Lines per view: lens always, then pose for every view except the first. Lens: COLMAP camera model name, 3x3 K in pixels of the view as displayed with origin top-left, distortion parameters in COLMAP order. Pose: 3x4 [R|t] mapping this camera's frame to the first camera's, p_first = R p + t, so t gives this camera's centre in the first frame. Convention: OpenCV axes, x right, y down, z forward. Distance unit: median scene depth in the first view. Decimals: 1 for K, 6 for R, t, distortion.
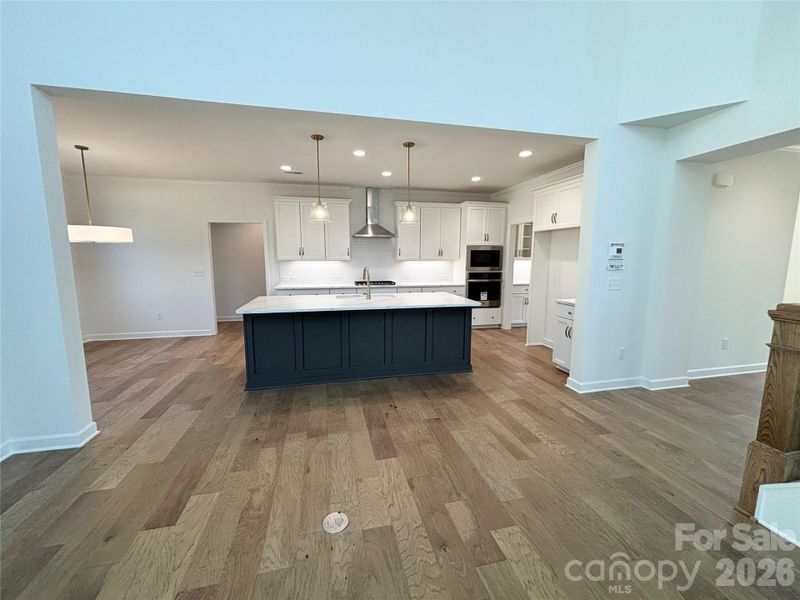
lens RADIAL K [[325.0, 0, 395.6], [0, 325.0, 300.0], [0, 0, 1]] dist [-0.003171, 0.001545]
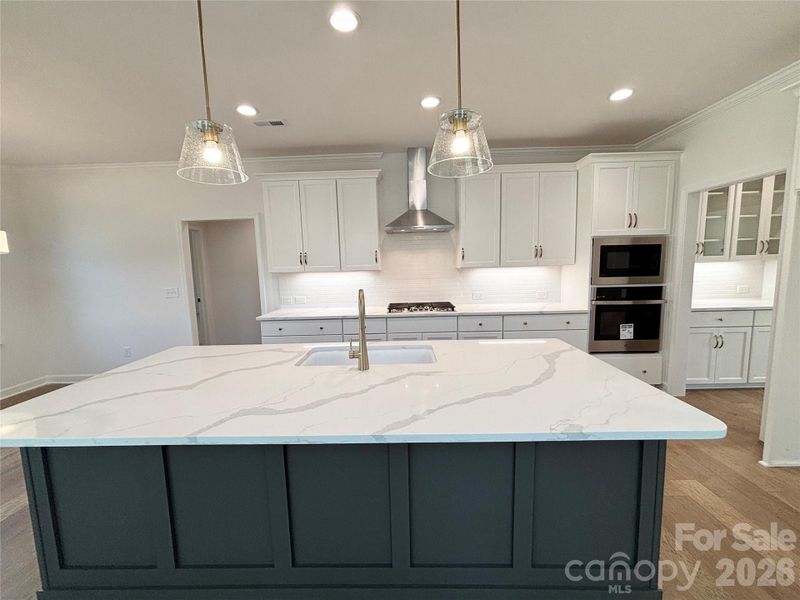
lens RADIAL K [[325.0, 0, 397.4], [0, 325.0, 299.2], [0, 0, 1]] dist [-0.003171, 0.001545]
pose [[0.970463, -0.001220, -0.241246, 0.044092], [-0.002809, 0.999862, -0.016355, -0.066114], [0.241233, 0.016550, 0.970326, 0.475024]]
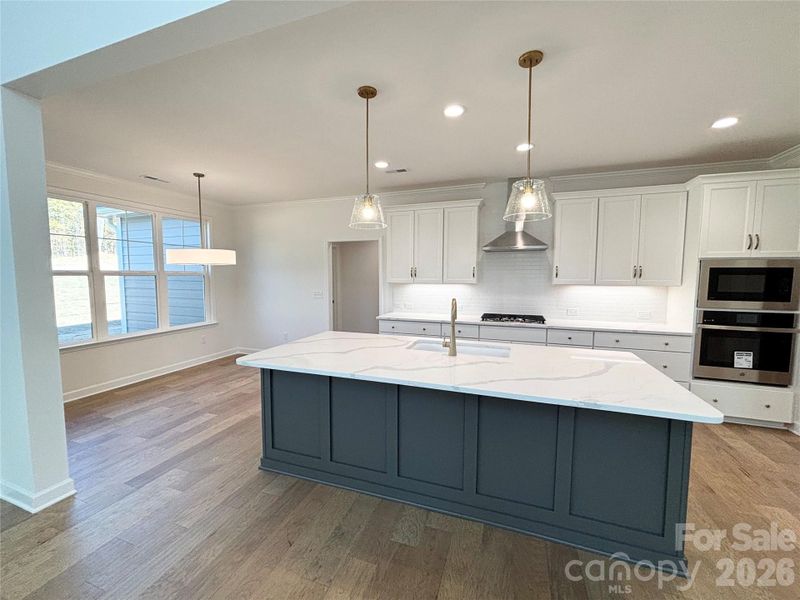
lens RADIAL K [[325.0, 0, 396.4], [0, 325.0, 299.3], [0, 0, 1]] dist [-0.003171, 0.001545]
pose [[0.844377, 0.040369, -0.534227, 0.104113], [-0.071210, 0.996766, -0.037231, -0.057440], [0.530996, 0.069479, 0.844521, 0.355118]]
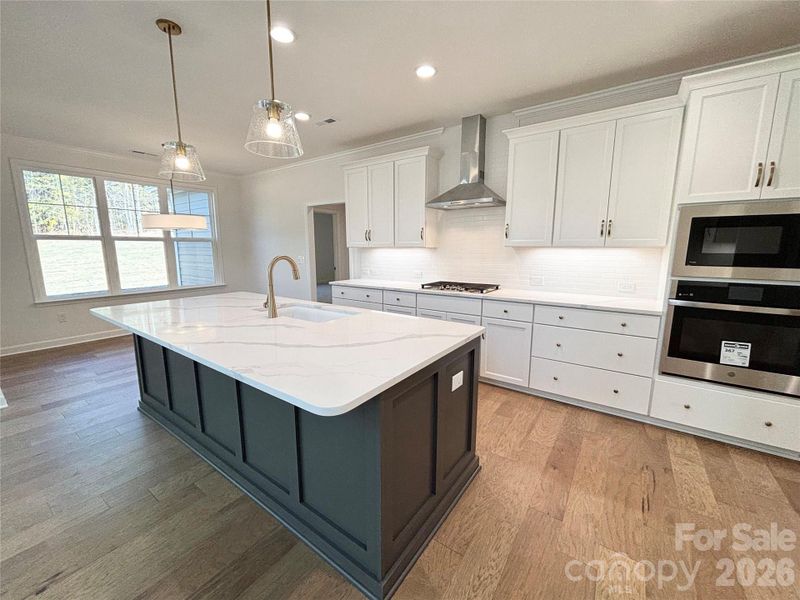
lens RADIAL K [[325.0, 0, 398.9], [0, 325.0, 300.1], [0, 0, 1]] dist [-0.003171, 0.001545]
pose [[0.669717, 0.117383, -0.733280, 0.336940], [-0.097768, 0.992770, 0.069629, -0.068165], [0.736152, 0.025059, 0.676352, 0.617480]]
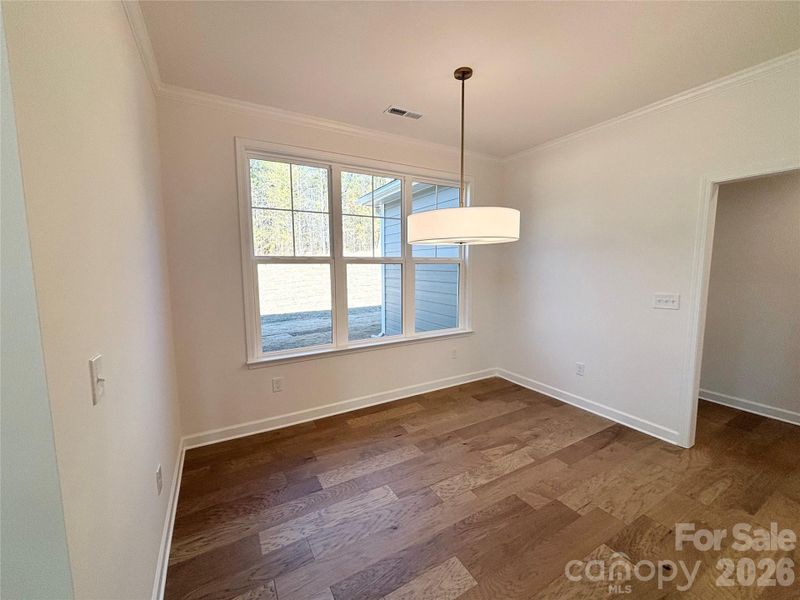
lens RADIAL K [[325.0, 0, 397.4], [0, 325.0, 298.9], [0, 0, 1]] dist [-0.003171, 0.001545]
pose [[0.290778, 0.096136, -0.951949, -0.315359], [-0.120075, 0.990740, 0.063376, -0.077974], [0.949226, 0.095877, 0.299628, 0.558526]]
